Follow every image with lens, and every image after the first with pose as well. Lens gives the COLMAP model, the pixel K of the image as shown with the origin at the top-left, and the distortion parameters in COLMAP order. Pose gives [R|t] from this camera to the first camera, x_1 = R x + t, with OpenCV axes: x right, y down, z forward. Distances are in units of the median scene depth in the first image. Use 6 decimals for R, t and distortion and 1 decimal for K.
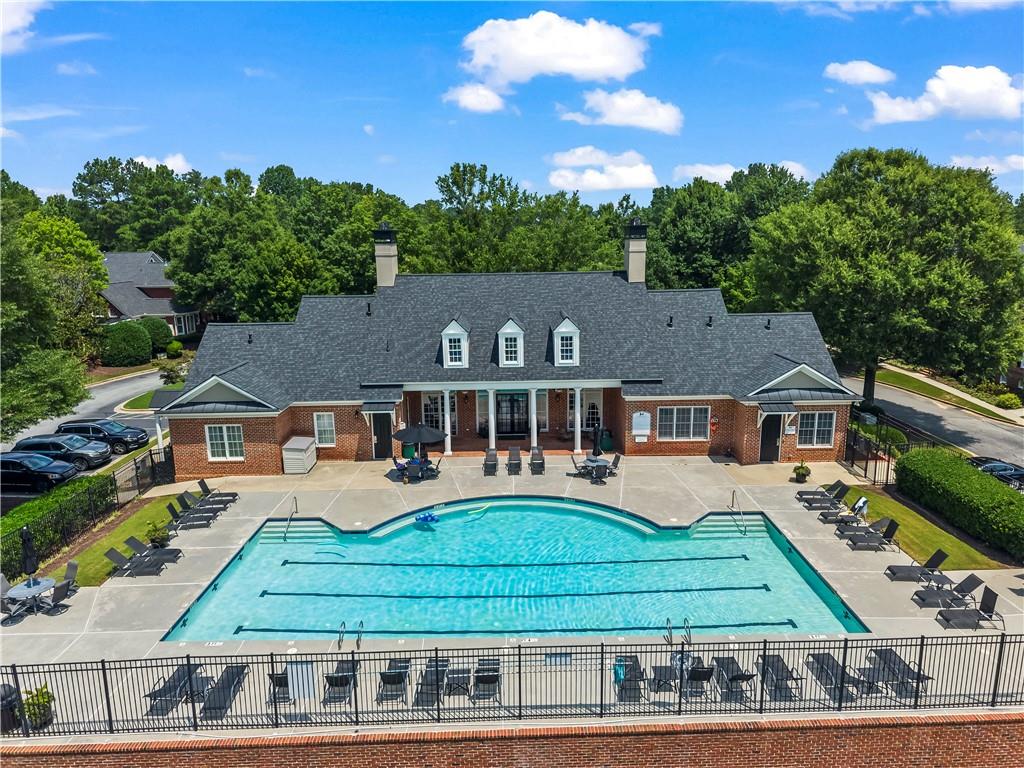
lens RADIAL K [[695.7, 0, 513.5], [0, 695.7, 381.1], [0, 0, 1]] dist [0.004953, 0.000899]
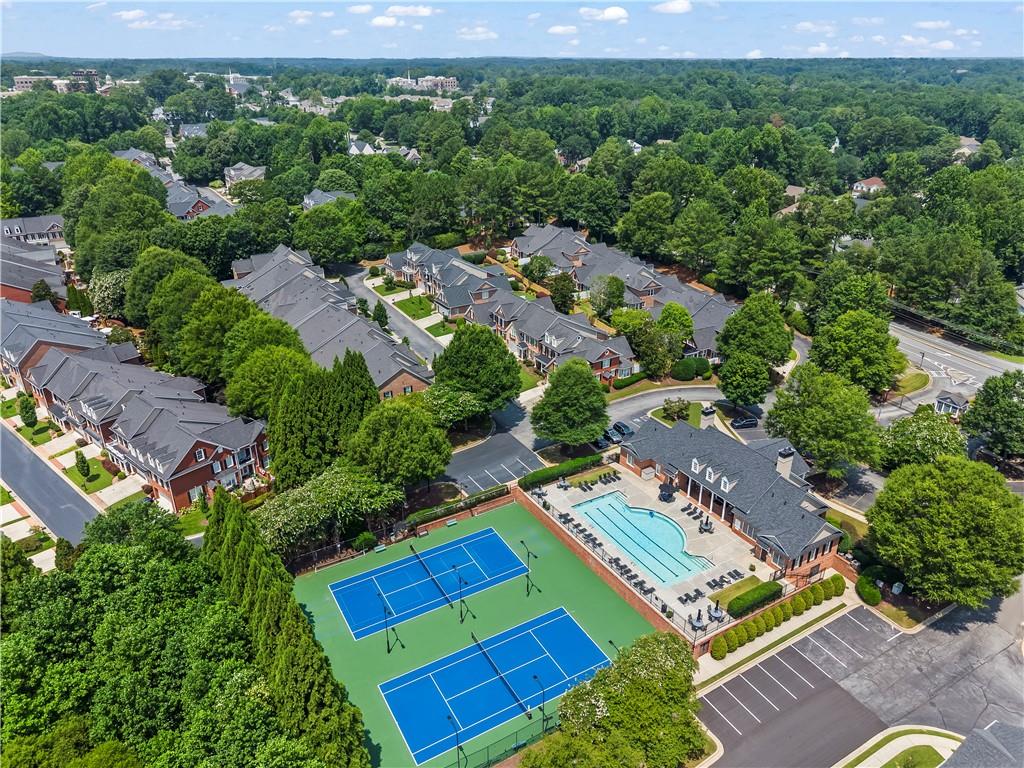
lens RADIAL K [[695.7, 0, 510.1], [0, 695.7, 384.0], [0, 0, 1]] dist [0.004953, 0.000899]
pose [[0.503762, 0.381435, -0.775068, 1.994393], [-0.186671, 0.924102, 0.333450, -1.437662], [0.843432, -0.023297, 0.536731, -1.452788]]
